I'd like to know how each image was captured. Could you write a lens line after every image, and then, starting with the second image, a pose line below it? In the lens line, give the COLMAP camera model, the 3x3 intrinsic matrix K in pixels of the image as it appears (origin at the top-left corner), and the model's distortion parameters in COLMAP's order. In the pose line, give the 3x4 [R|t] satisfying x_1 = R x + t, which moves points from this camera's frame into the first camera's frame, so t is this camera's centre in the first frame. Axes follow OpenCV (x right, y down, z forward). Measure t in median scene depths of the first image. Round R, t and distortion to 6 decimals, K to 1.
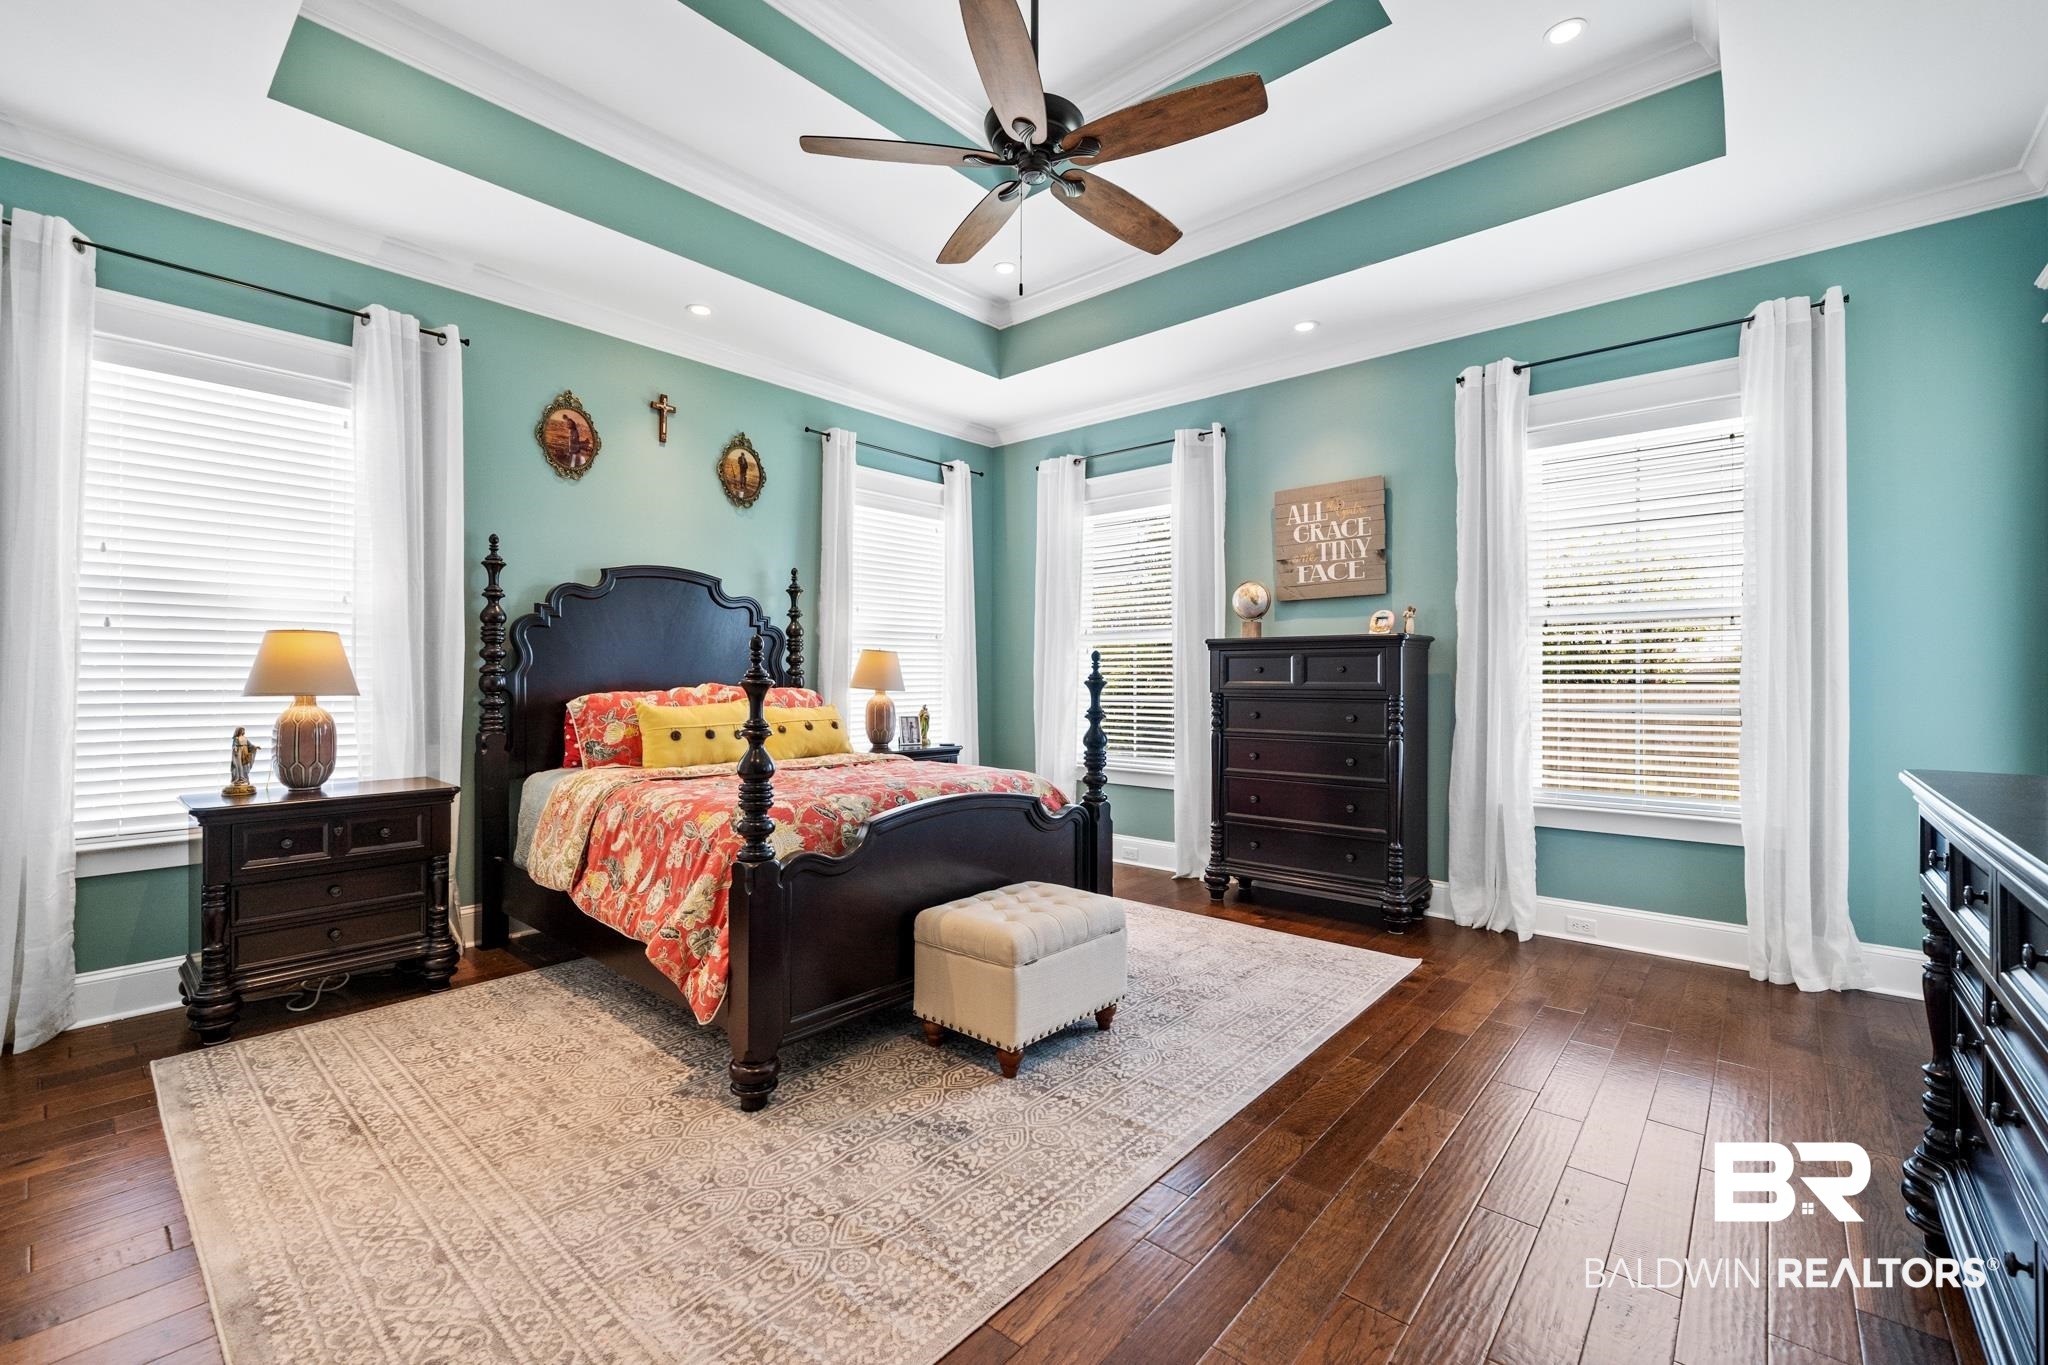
lens RADIAL K [[864.8, 0, 1019.9], [0, 864.8, 672.7], [0, 0, 1]] dist [0.000709, 0.000177]
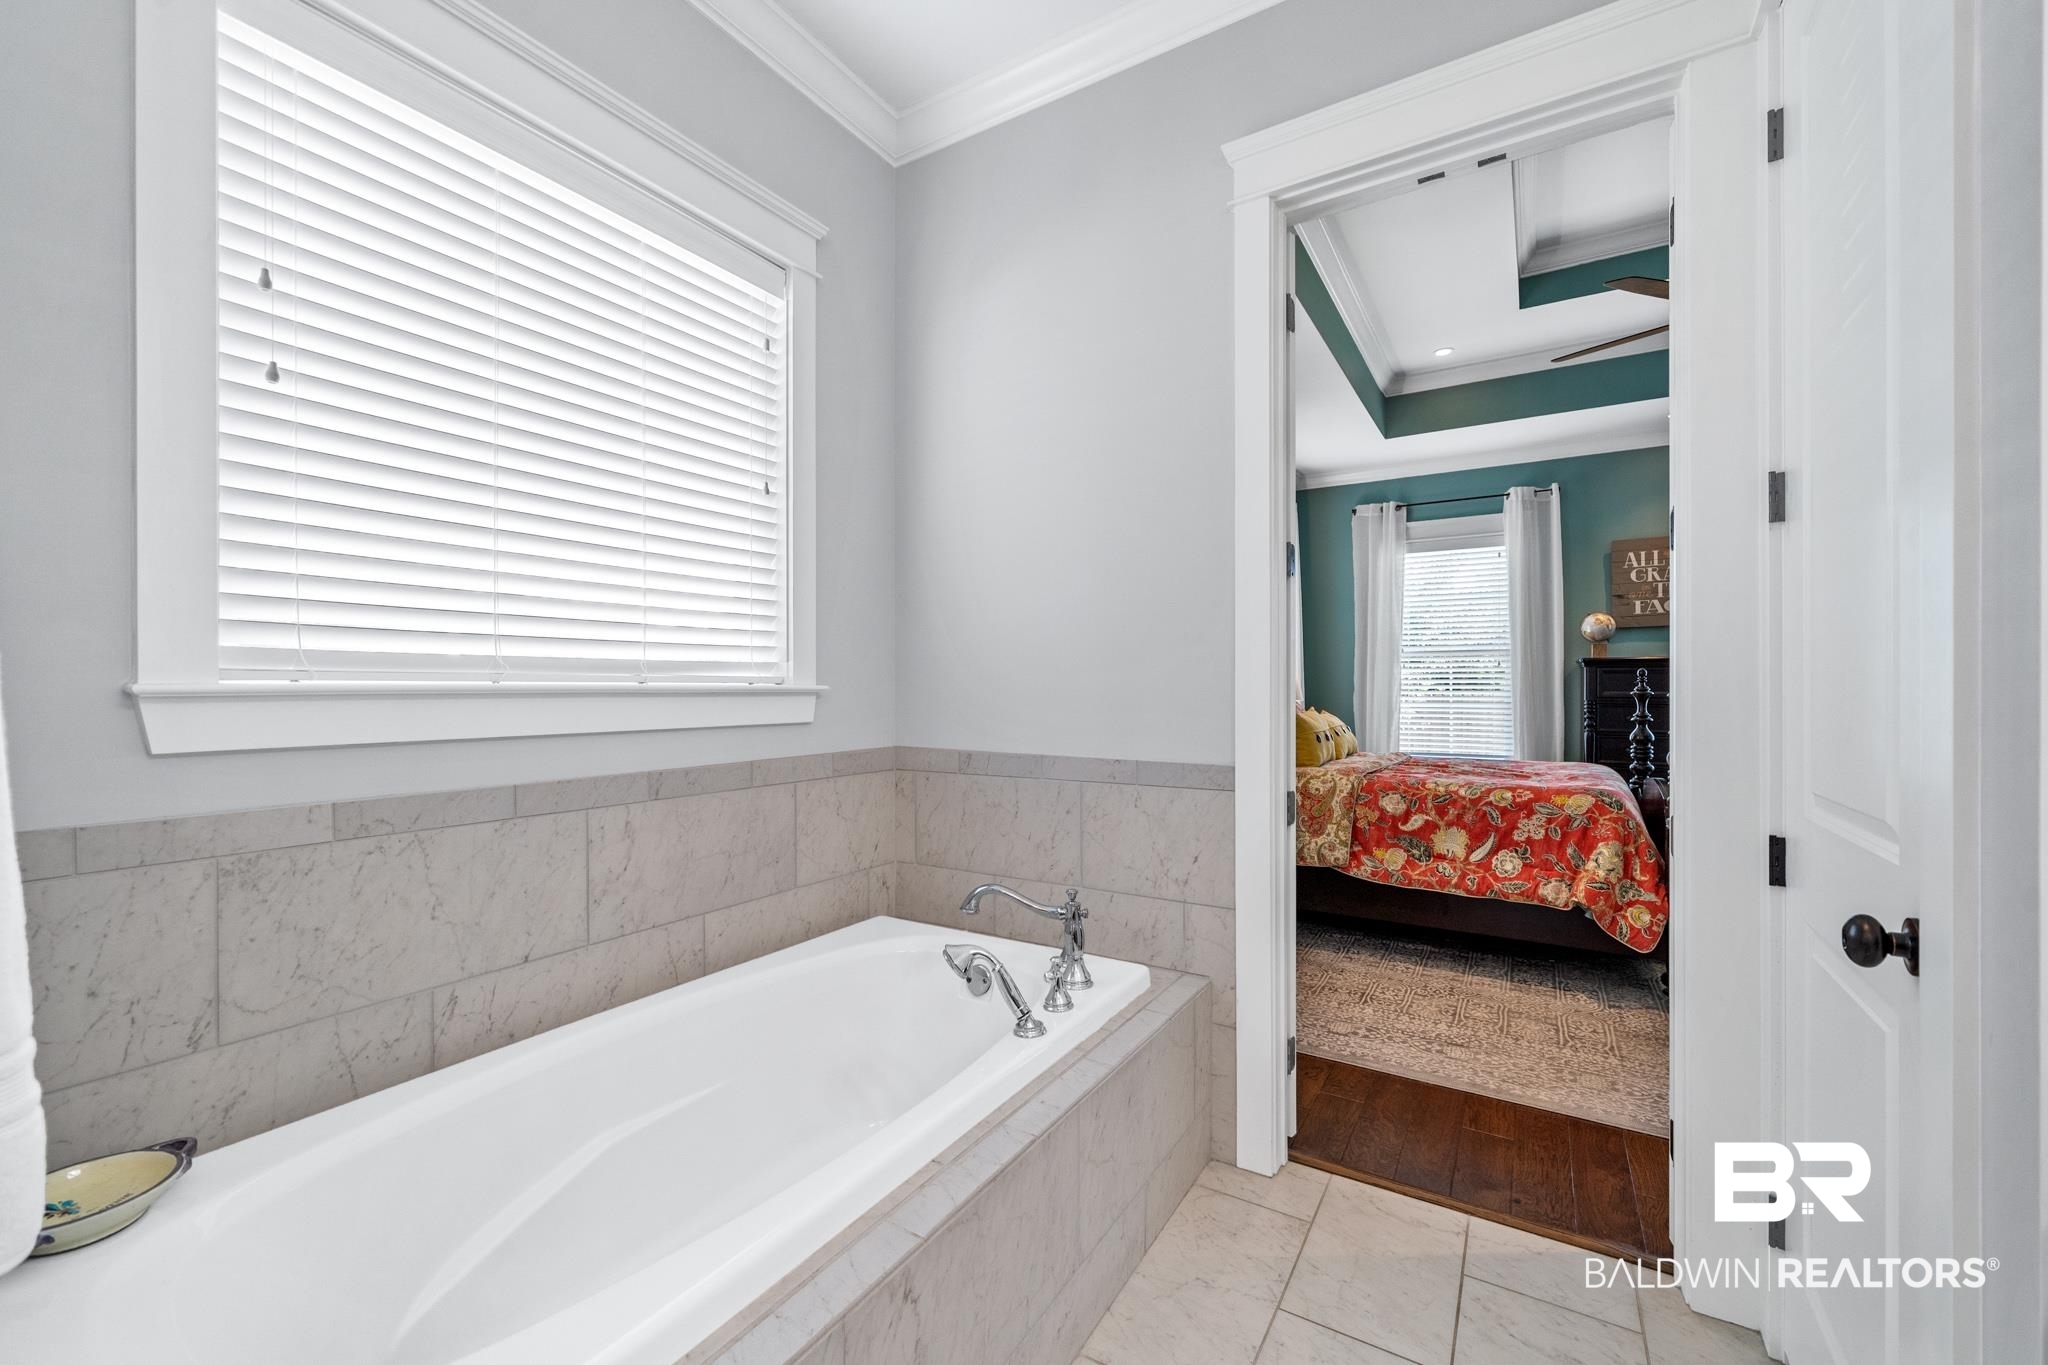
lens RADIAL K [[812.7, 0, 1021.3], [0, 812.7, 692.0], [0, 0, 1]] dist [-0.001354, -0.000239]
pose [[0.987922, -0.002987, 0.154922, -0.799390], [0.001202, 0.999932, 0.011612, -0.004279], [-0.154946, -0.011285, 0.987858, -0.038825]]
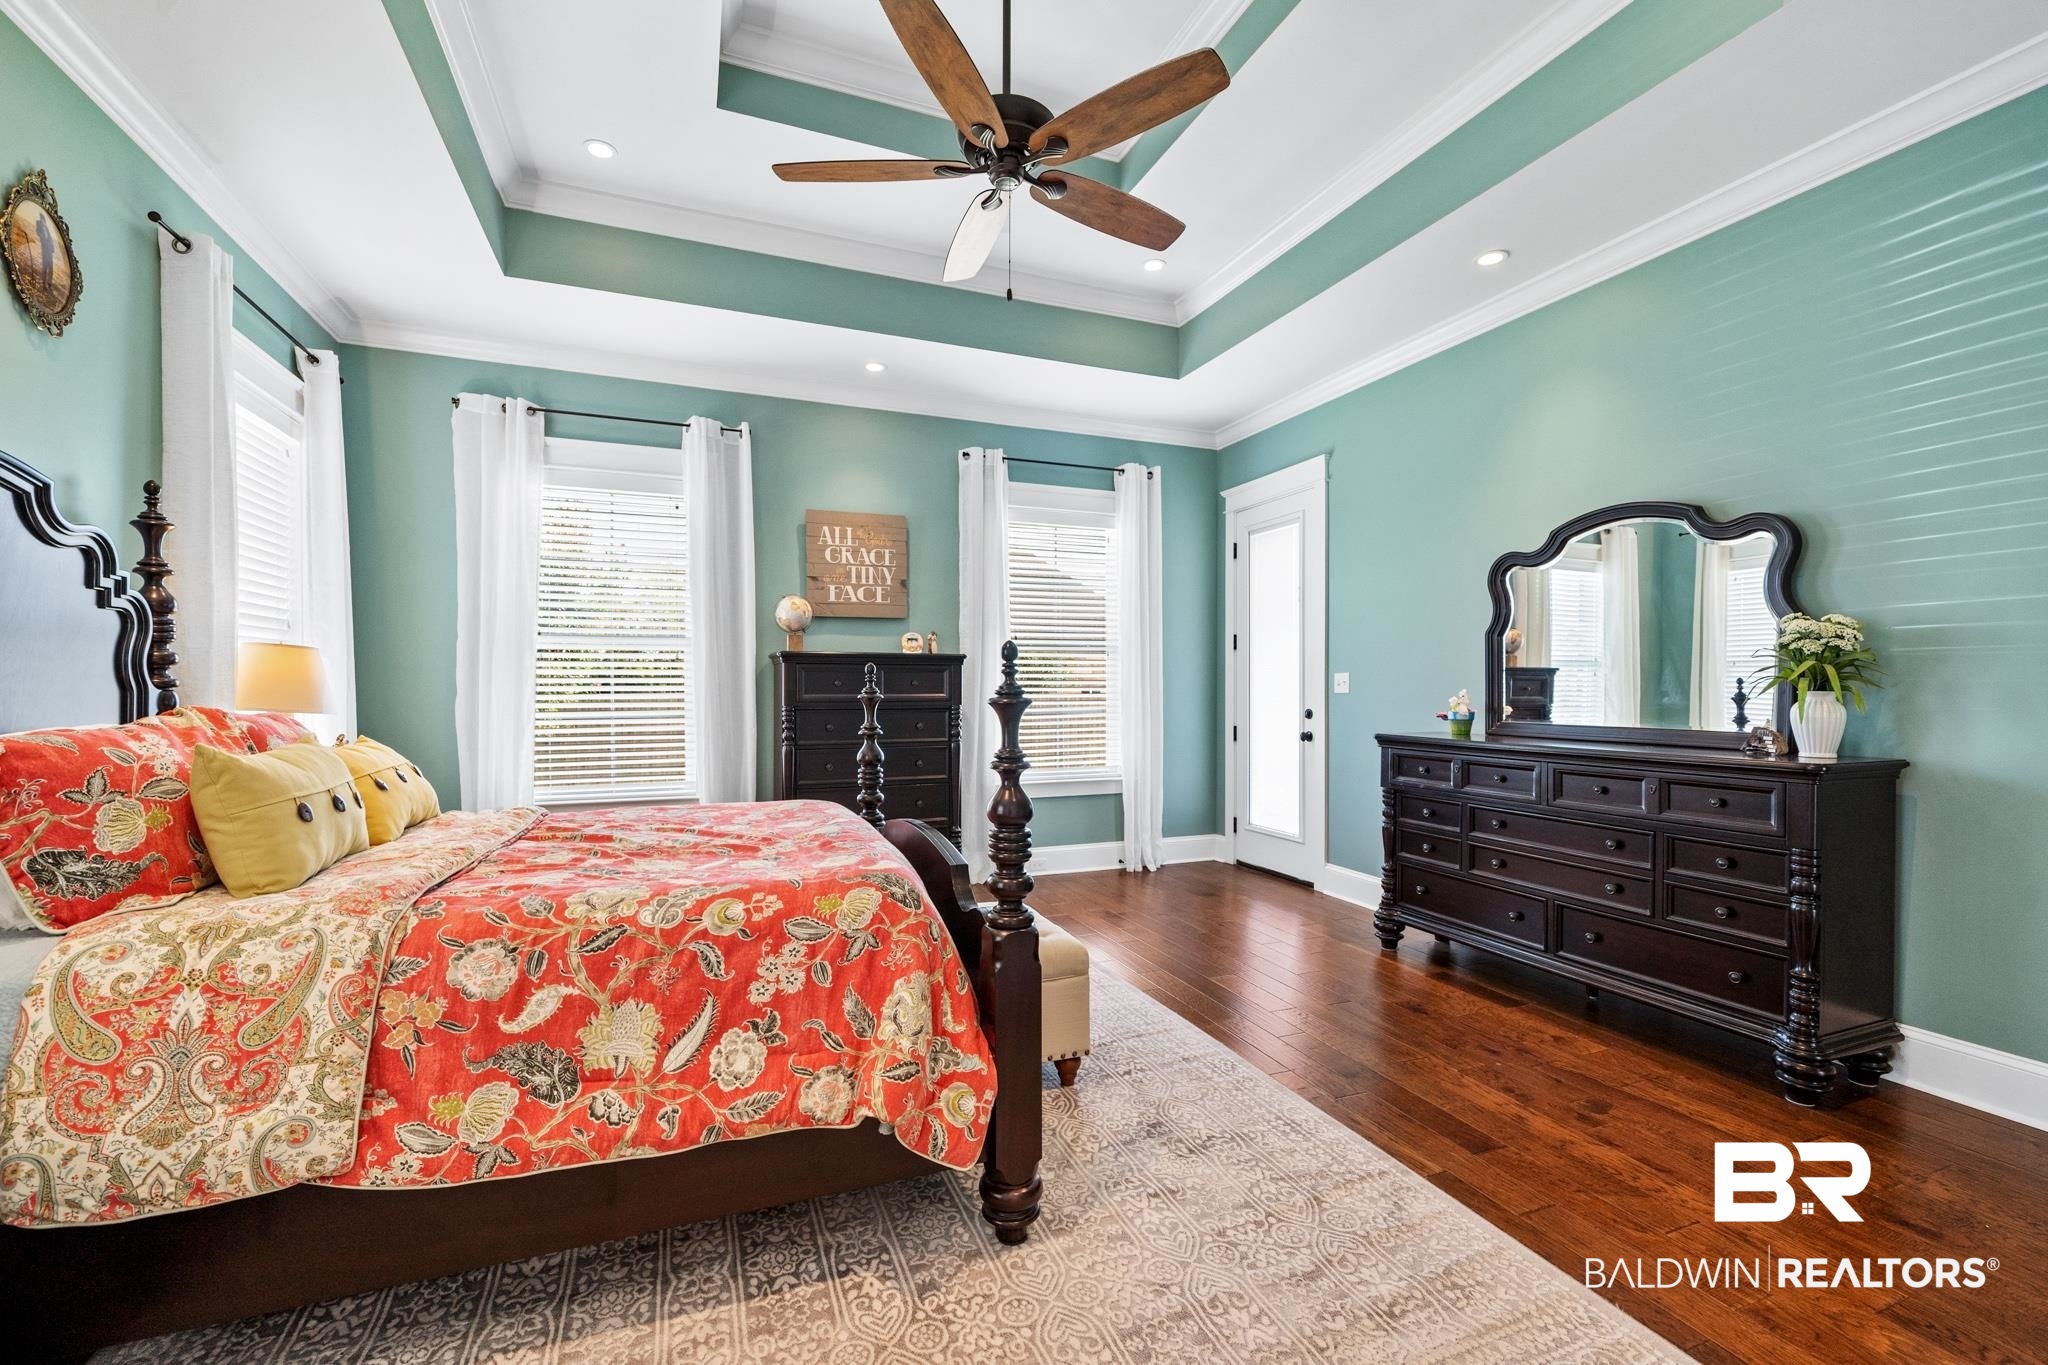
lens RADIAL K [[847.5, 0, 1023.0], [0, 847.5, 693.7], [0, 0, 1]] dist [-0.000841, -0.000187]
pose [[0.456133, -0.006218, 0.889890, -0.522979], [-0.004626, 0.999946, 0.009358, -0.001075], [-0.889899, -0.008385, 0.456080, 0.338762]]
